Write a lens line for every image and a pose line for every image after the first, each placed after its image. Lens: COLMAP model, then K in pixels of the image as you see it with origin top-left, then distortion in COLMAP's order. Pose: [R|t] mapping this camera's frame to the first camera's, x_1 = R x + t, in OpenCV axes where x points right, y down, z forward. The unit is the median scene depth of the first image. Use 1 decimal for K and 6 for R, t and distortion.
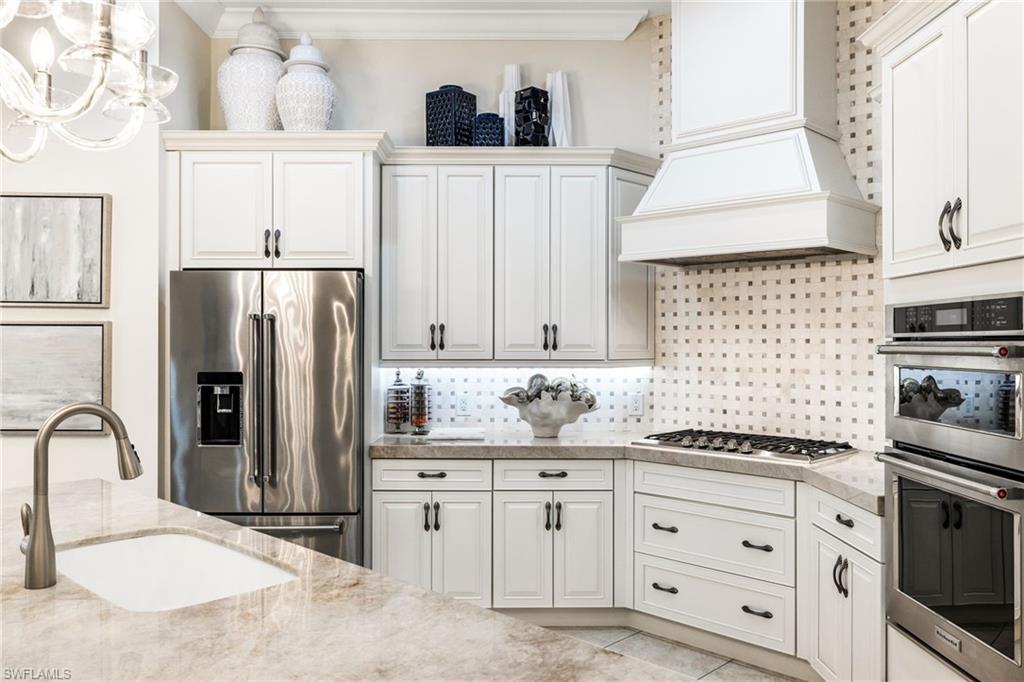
lens RADIAL K [[782.3, 0, 512.0], [0, 782.3, 341.0], [0, 0, 1]] dist [-0.004983, -0.001671]
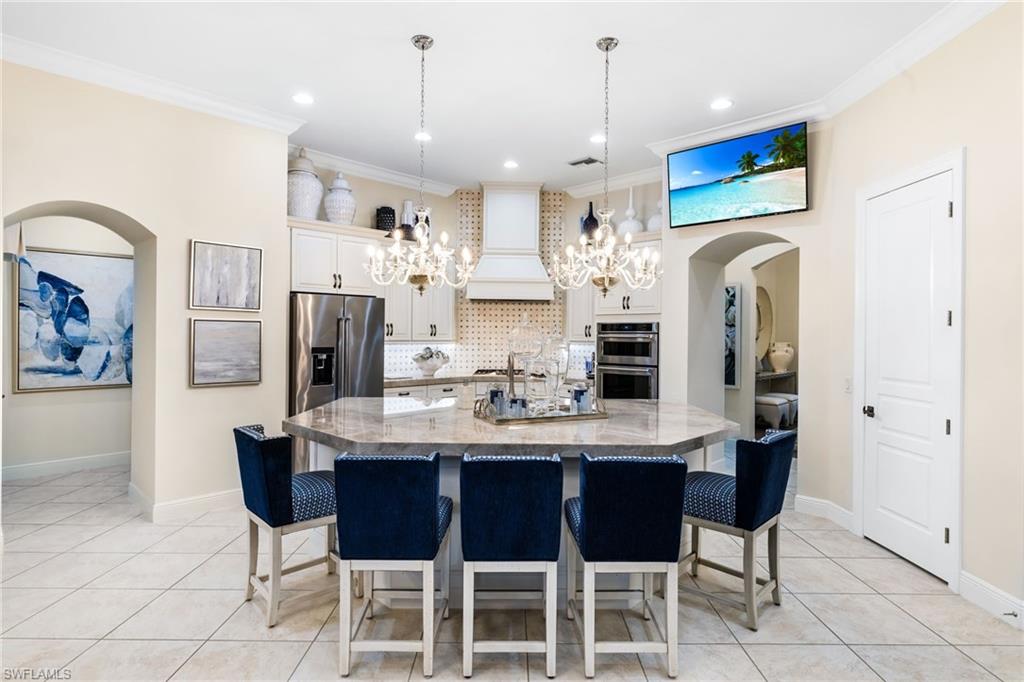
lens RADIAL K [[550.0, 0, 510.4], [0, 550.0, 330.6], [0, 0, 1]] dist [-0.003084, -0.000834]
pose [[0.707128, 0.008645, 0.707033, -0.919488], [-0.007681, 0.999960, -0.004545, 0.001499], [-0.707044, -0.002217, 0.707166, -0.263746]]
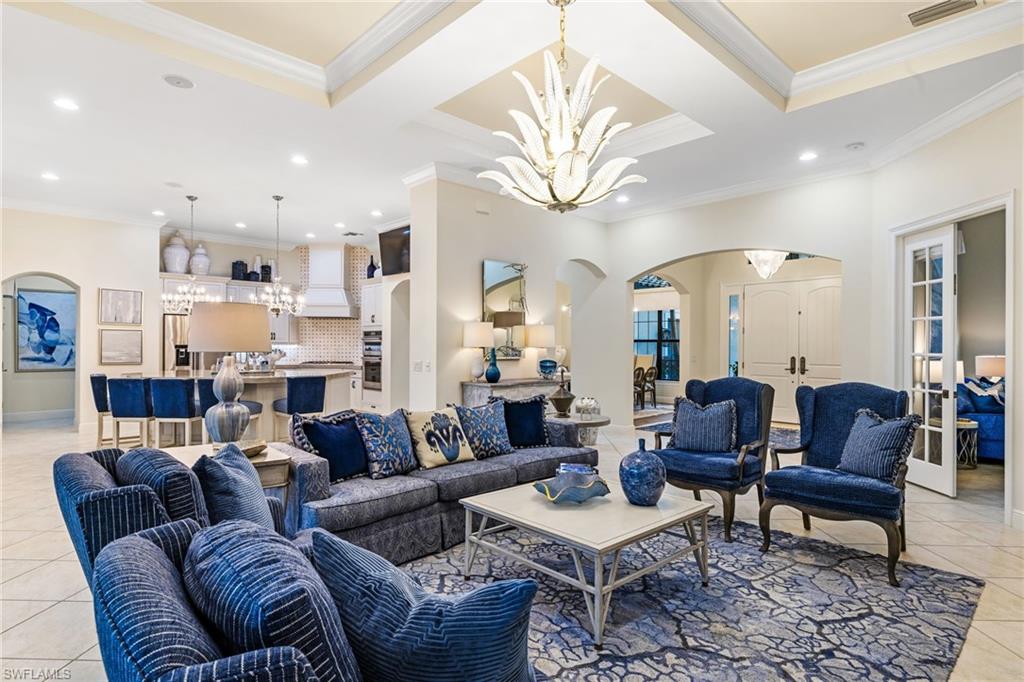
lens RADIAL K [[539.0, 0, 512.0], [0, 539.0, 341.0], [0, 0, 1]] dist [0.001725, 0.000517]
pose [[0.731024, 0.007802, 0.682307, -0.854309], [-0.004289, 0.999967, -0.006839, 0.029872], [-0.682338, 0.002073, 0.731034, -1.586223]]
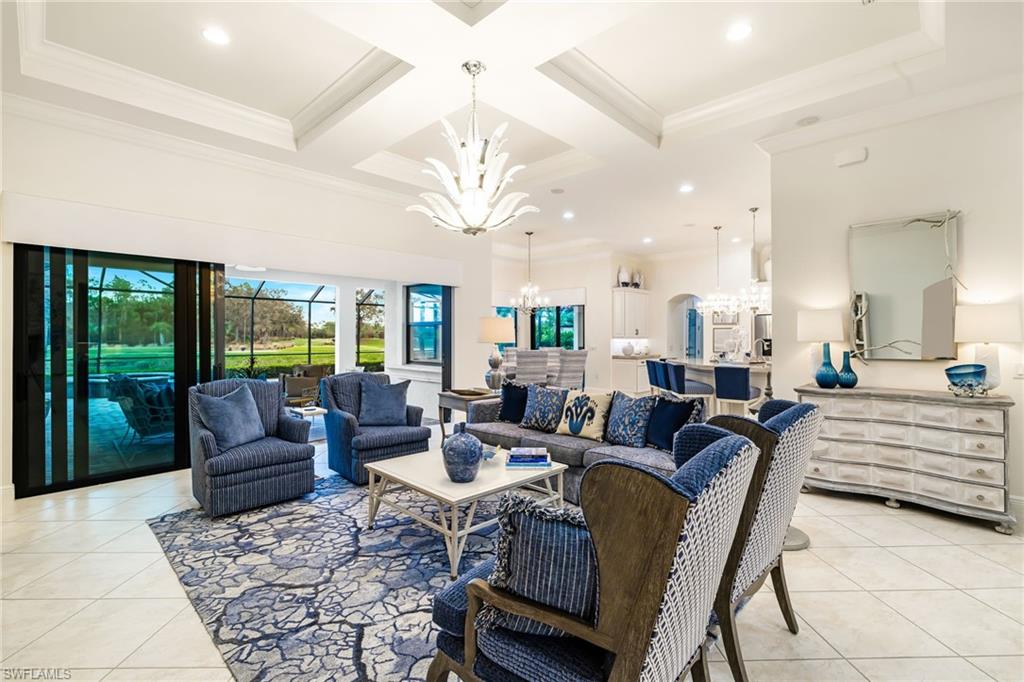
lens RADIAL K [[456.5, 0, 511.9], [0, 456.5, 336.3], [0, 0, 1]] dist [-0.000330, -0.000181]
pose [[0.717297, 0.000036, -0.696768, 0.336089], [-0.001043, 0.999999, -0.001023, 0.025682], [0.696767, 0.001460, 0.717296, -1.620150]]
